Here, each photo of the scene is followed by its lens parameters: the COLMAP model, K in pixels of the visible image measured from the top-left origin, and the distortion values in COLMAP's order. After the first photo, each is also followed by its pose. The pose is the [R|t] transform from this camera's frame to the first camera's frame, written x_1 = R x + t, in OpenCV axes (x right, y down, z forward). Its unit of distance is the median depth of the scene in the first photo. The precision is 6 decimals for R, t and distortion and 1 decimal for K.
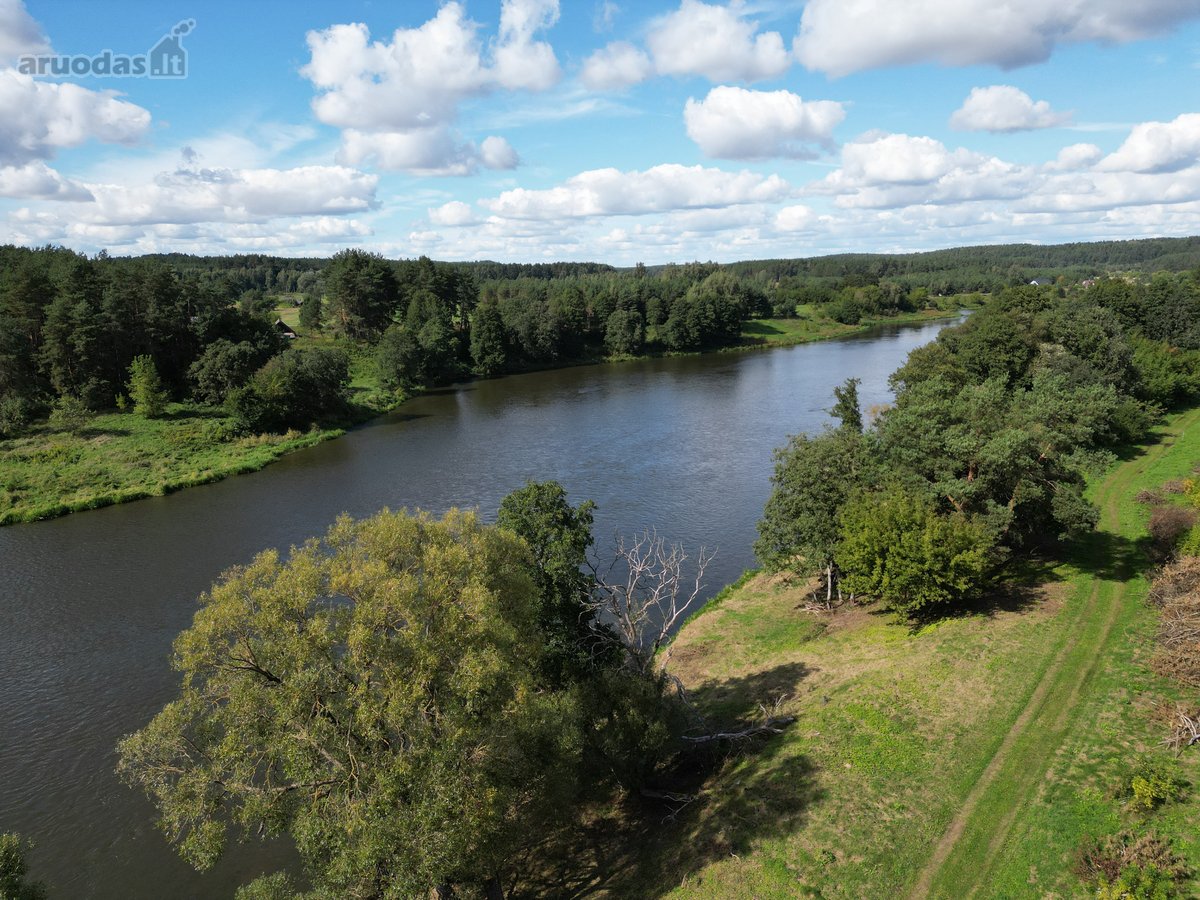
lens RADIAL K [[832.4, 0, 599.6], [0, 832.4, 454.8], [0, 0, 1]] dist [0.076377, -0.067290]
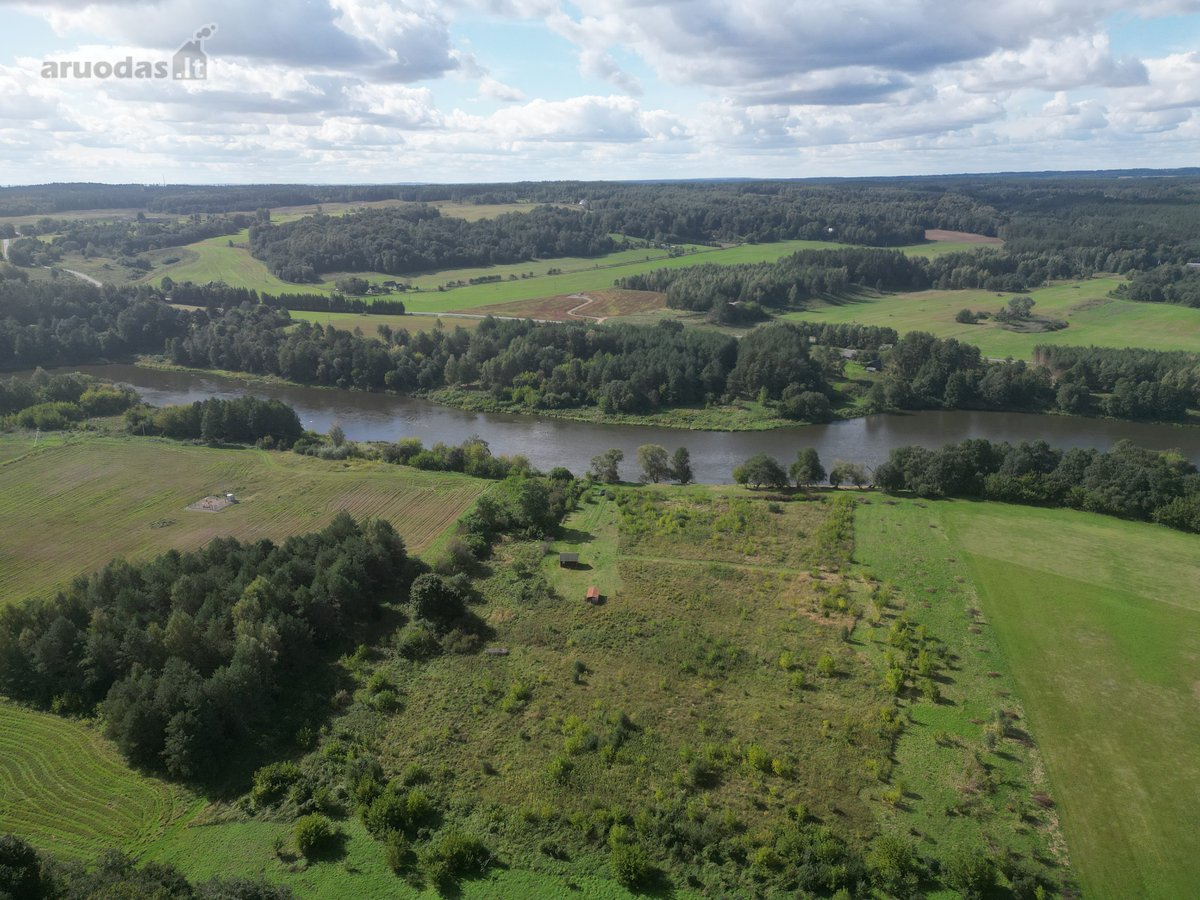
lens RADIAL K [[832.4, 0, 594.7], [0, 832.4, 455.7], [0, 0, 1]] dist [0.076377, -0.067290]
pose [[0.481611, 0.280975, -0.830123, 1.700889], [-0.178167, 0.958822, 0.221170, -0.413046], [0.858084, 0.041383, 0.511840, -1.064285]]
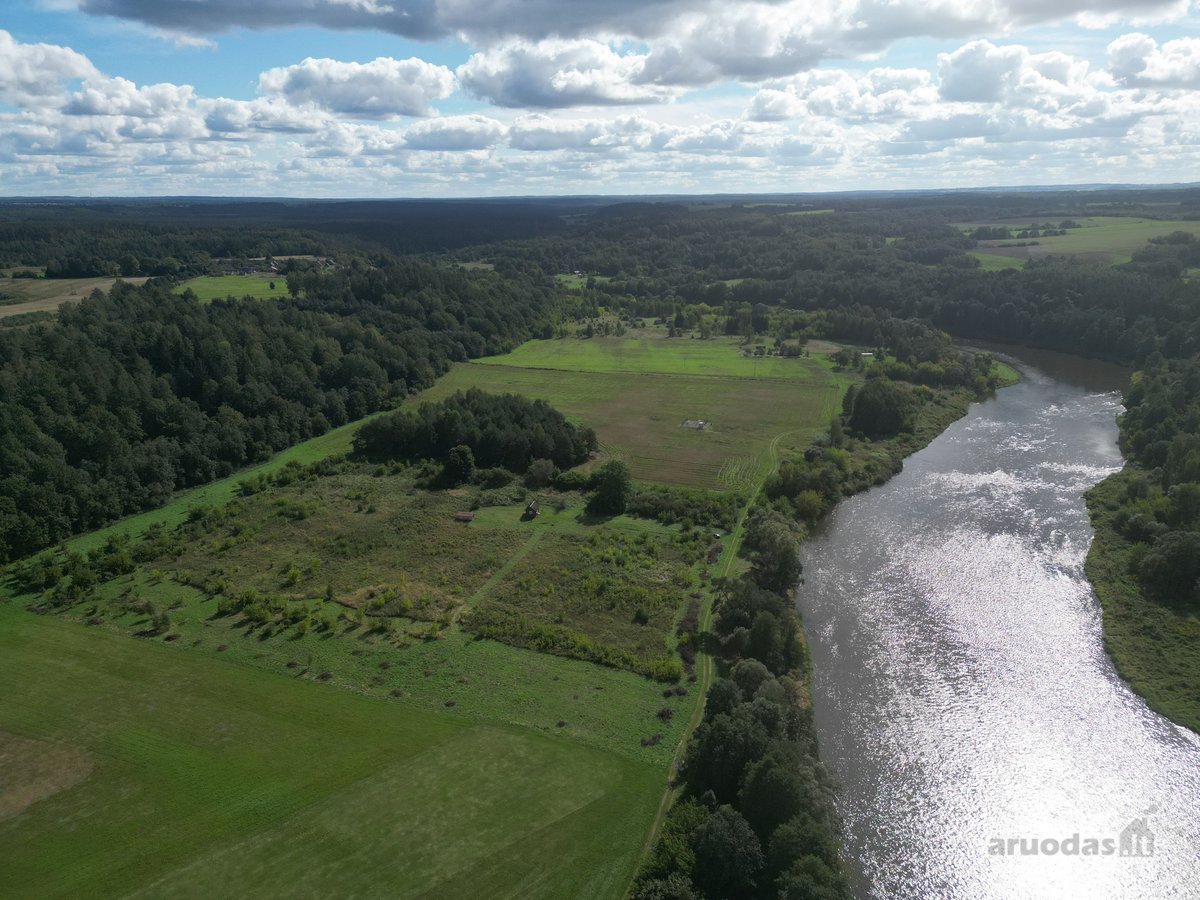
lens RADIAL K [[832.4, 0, 601.6], [0, 832.4, 445.5], [0, 0, 1]] dist [0.076377, -0.067290]
pose [[-0.922781, 0.131876, -0.362055, 0.900145], [-0.060350, 0.878550, 0.473822, -0.928618], [0.380569, 0.459084, -0.802751, 1.354562]]
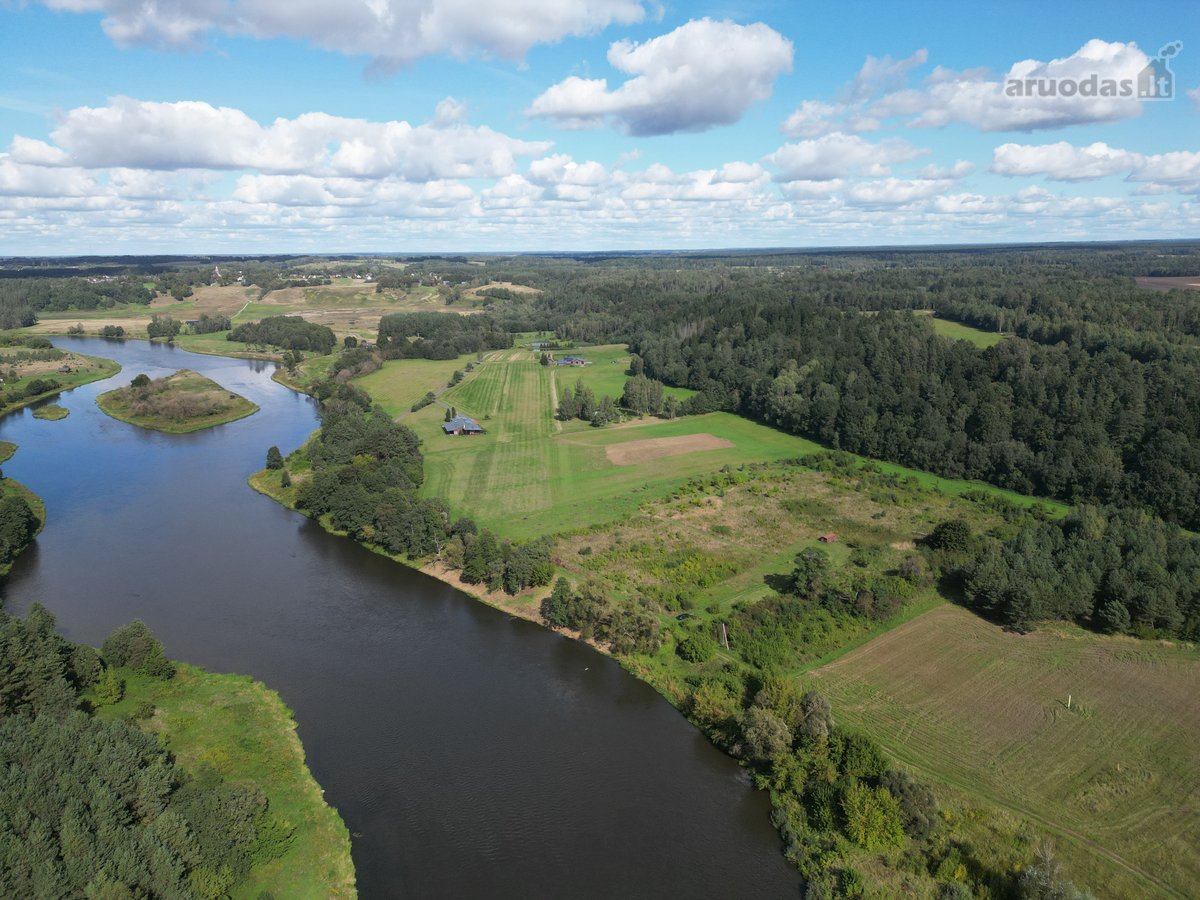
lens RADIAL K [[832.4, 0, 598.4], [0, 832.4, 452.9], [0, 0, 1]] dist [0.076377, -0.067290]
pose [[0.226918, -0.217649, 0.949282, -1.594133], [0.218388, 0.961259, 0.168191, -0.517047], [-0.949113, 0.169147, 0.265659, -0.326690]]
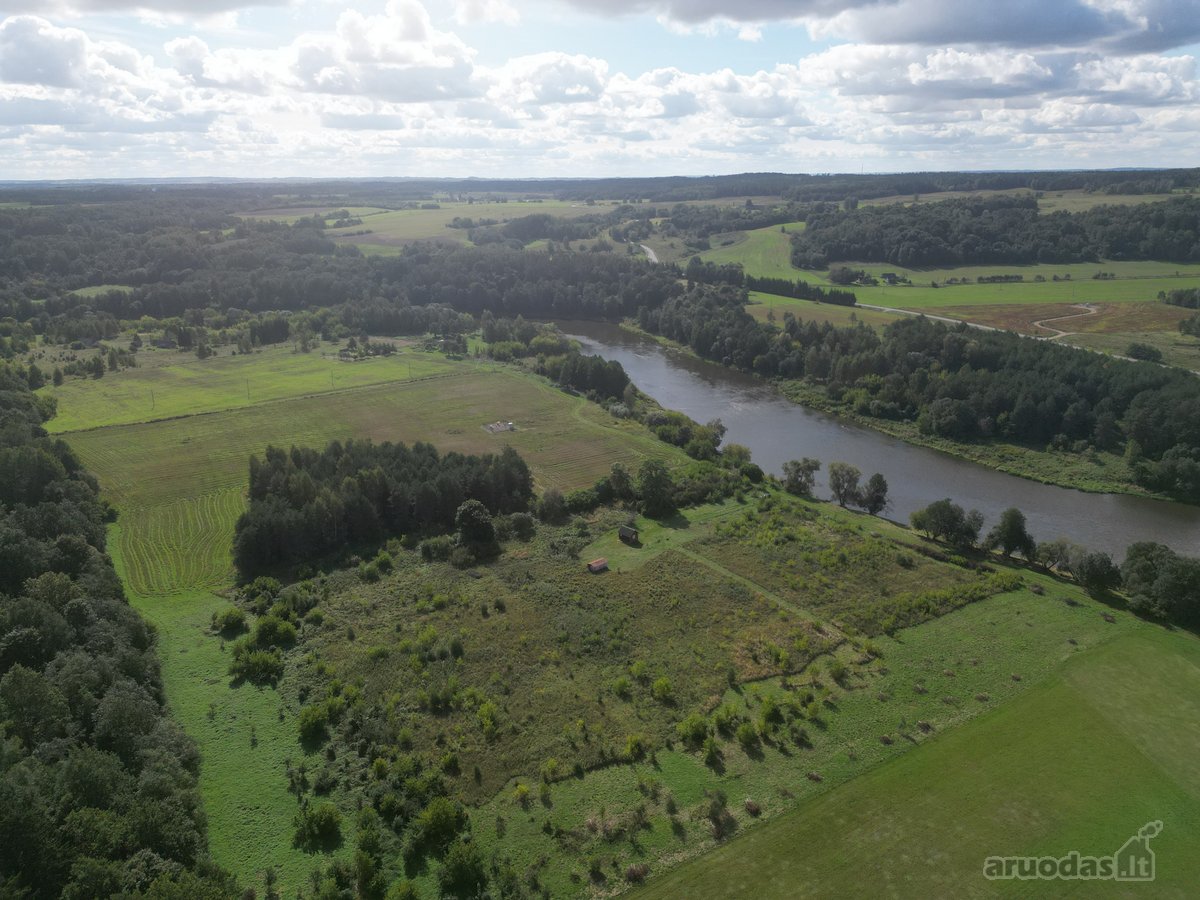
lens RADIAL K [[832.4, 0, 593.5], [0, 832.4, 443.5], [0, 0, 1]] dist [0.076377, -0.067290]
pose [[-0.245201, 0.310152, -0.918522, 1.942600], [-0.190353, 0.913600, 0.359305, -0.637283], [0.950601, 0.262946, -0.164977, -0.073313]]
